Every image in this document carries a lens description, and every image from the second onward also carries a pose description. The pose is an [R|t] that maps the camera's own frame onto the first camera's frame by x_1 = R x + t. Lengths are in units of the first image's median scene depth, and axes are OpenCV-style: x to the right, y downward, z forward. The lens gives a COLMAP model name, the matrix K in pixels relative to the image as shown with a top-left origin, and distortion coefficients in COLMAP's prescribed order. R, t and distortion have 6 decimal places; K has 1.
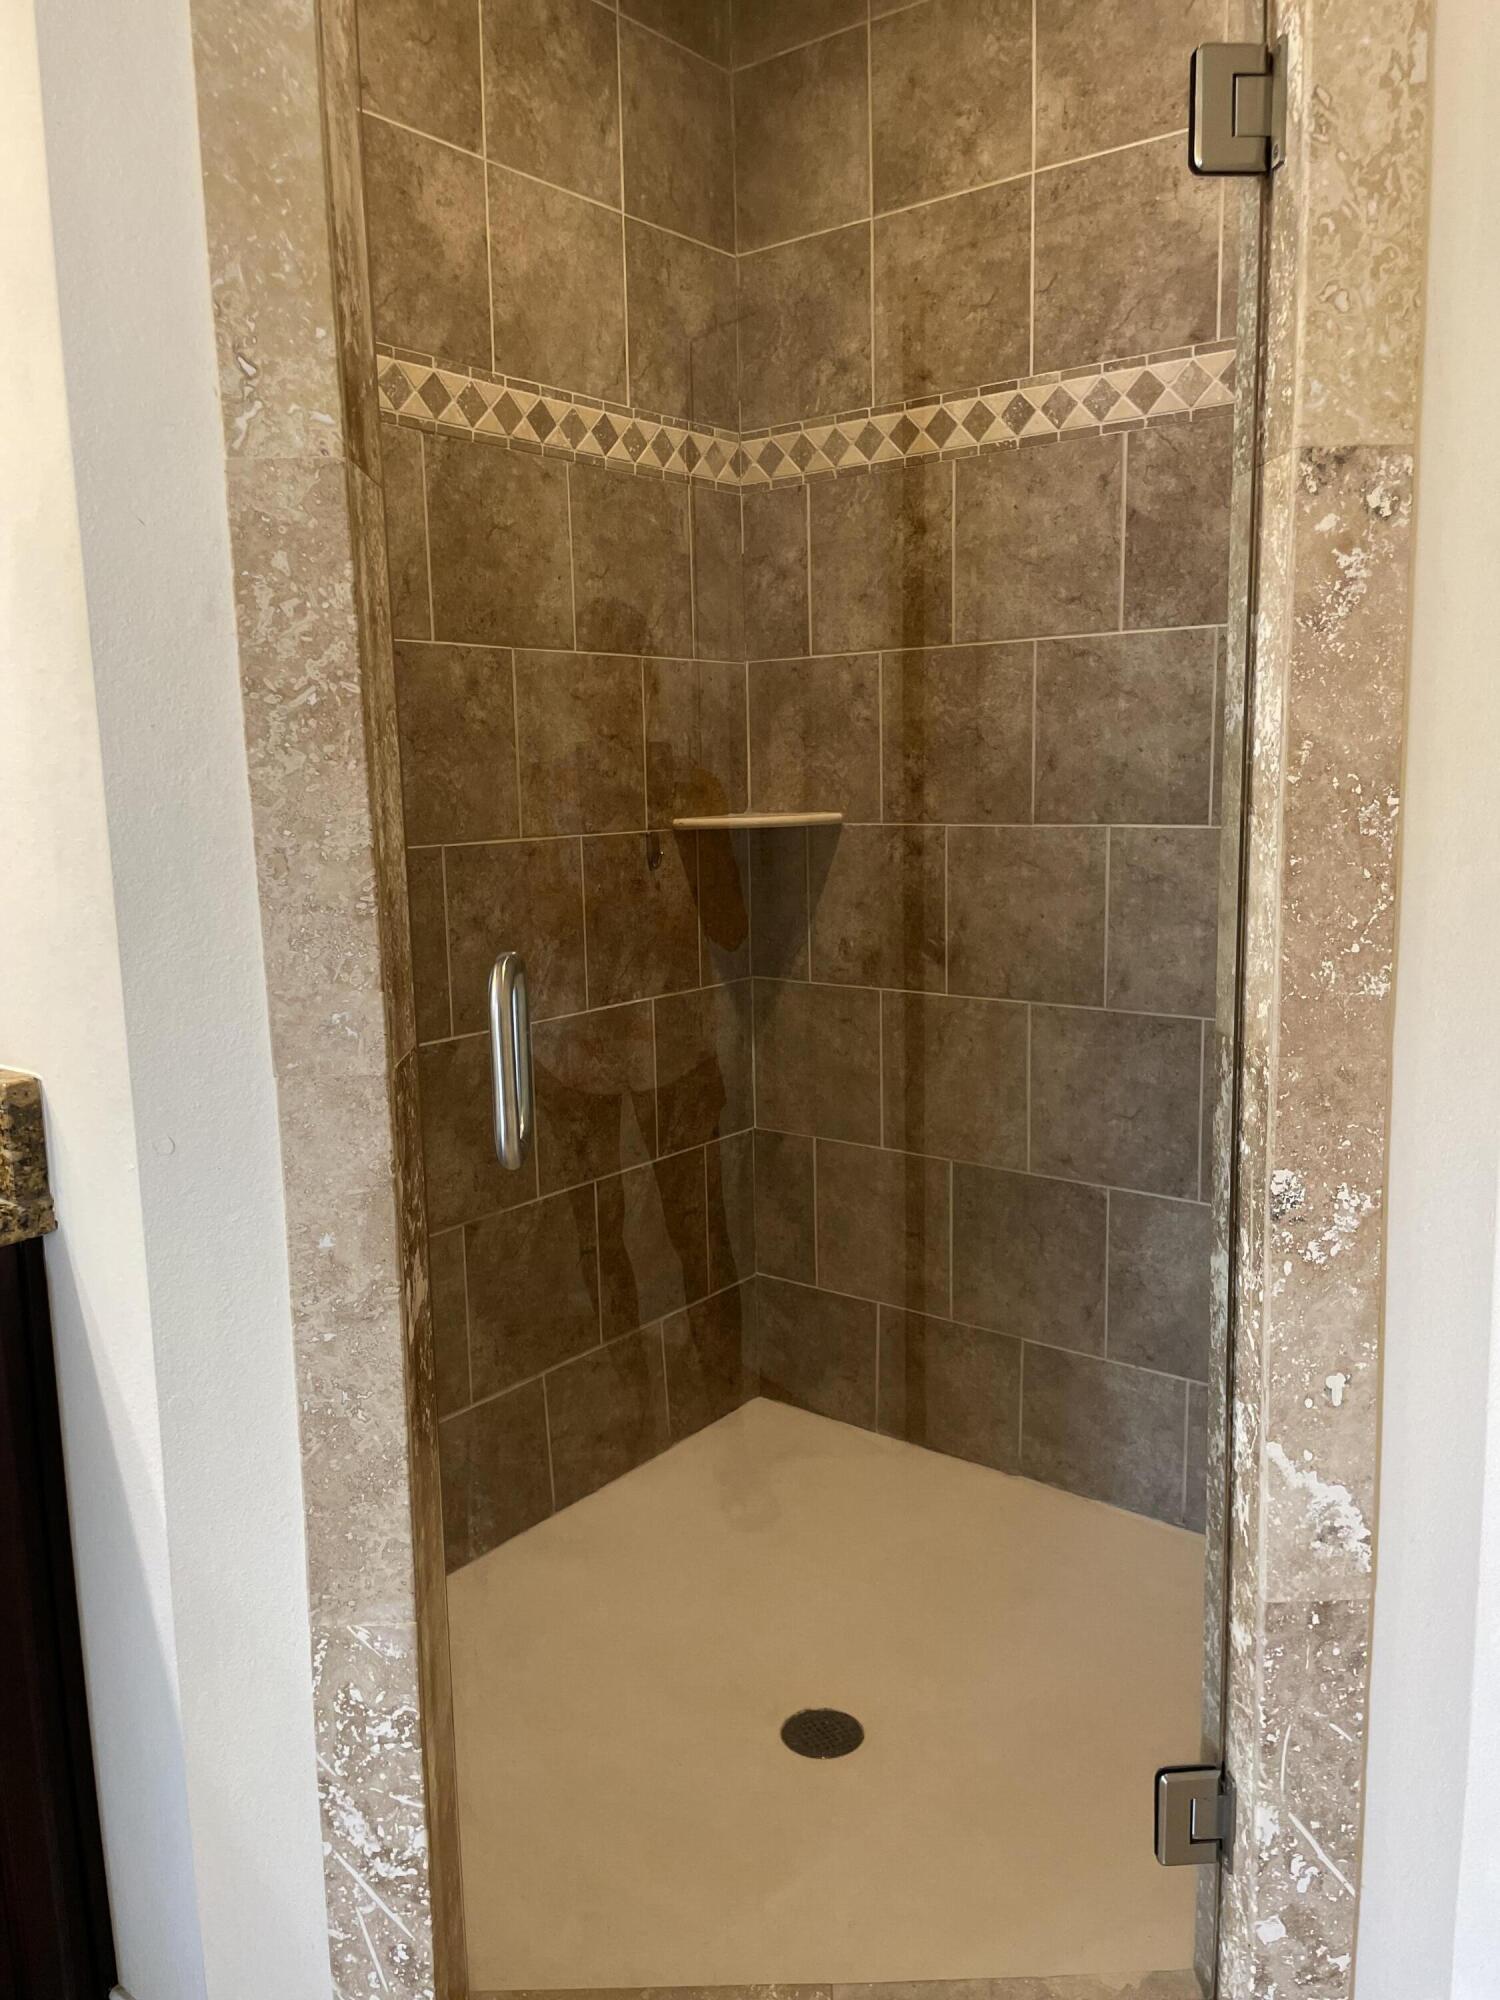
lens RADIAL K [[1522.8, 0, 755.6], [0, 1522.8, 990.5], [0, 0, 1]] dist [0.069498, -0.089319]
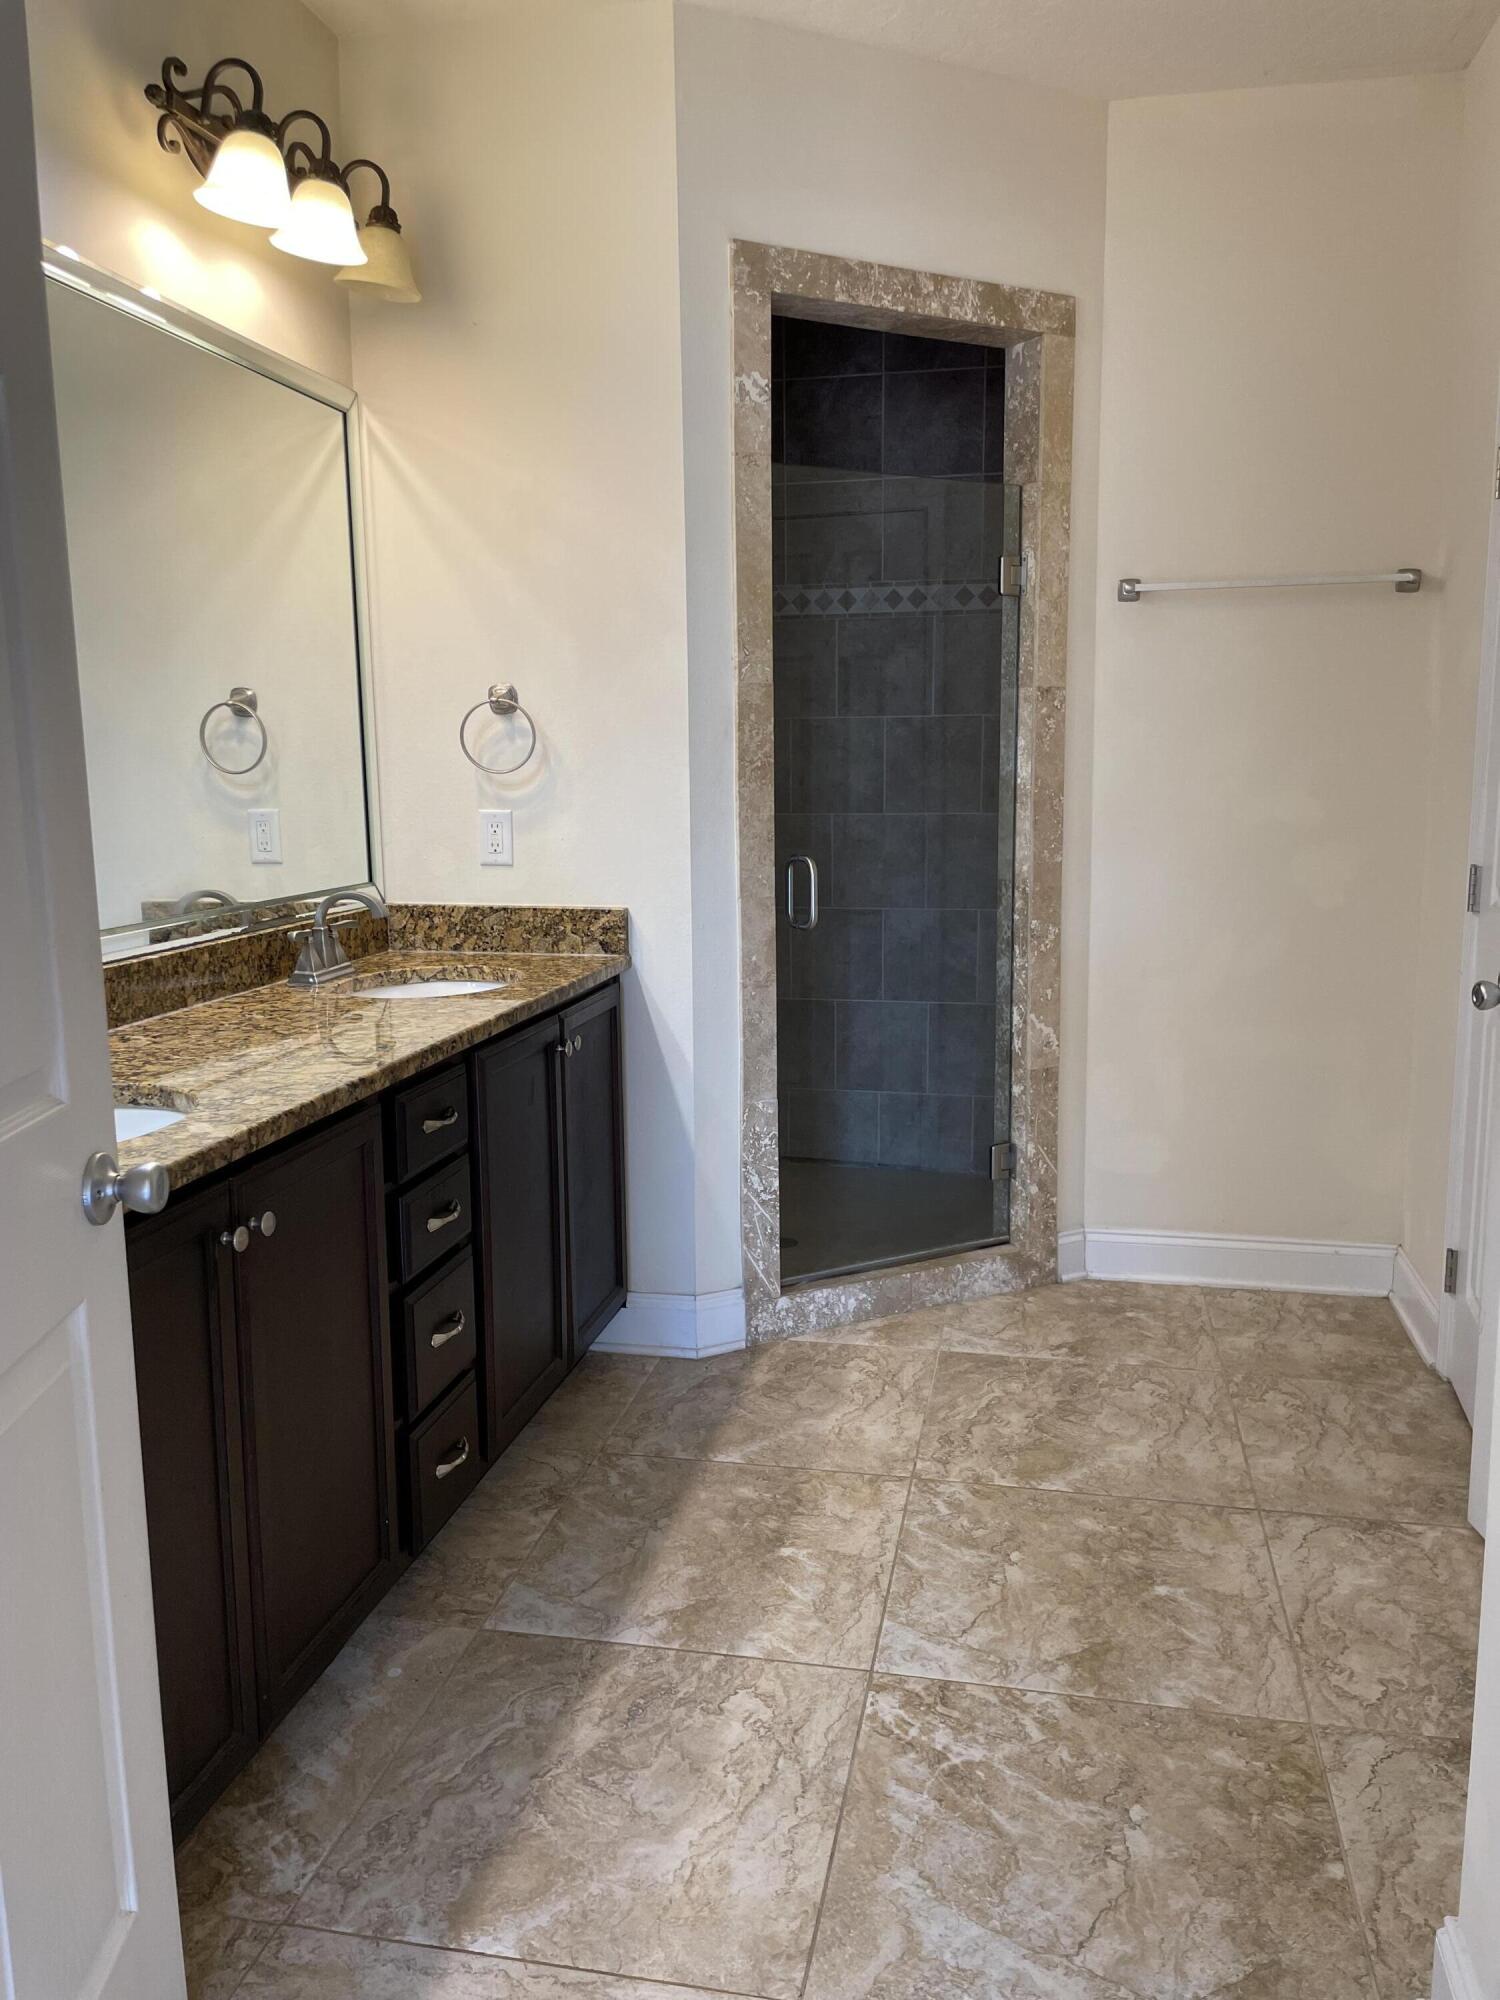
lens RADIAL K [[1522.8, 0, 753.9], [0, 1522.8, 996.0], [0, 0, 1]] dist [0.069498, -0.089319]
pose [[0.900661, -0.058021, 0.430632, -1.458320], [0.058496, 0.998214, 0.012151, 0.196627], [-0.430567, 0.014246, 0.902446, -1.476169]]
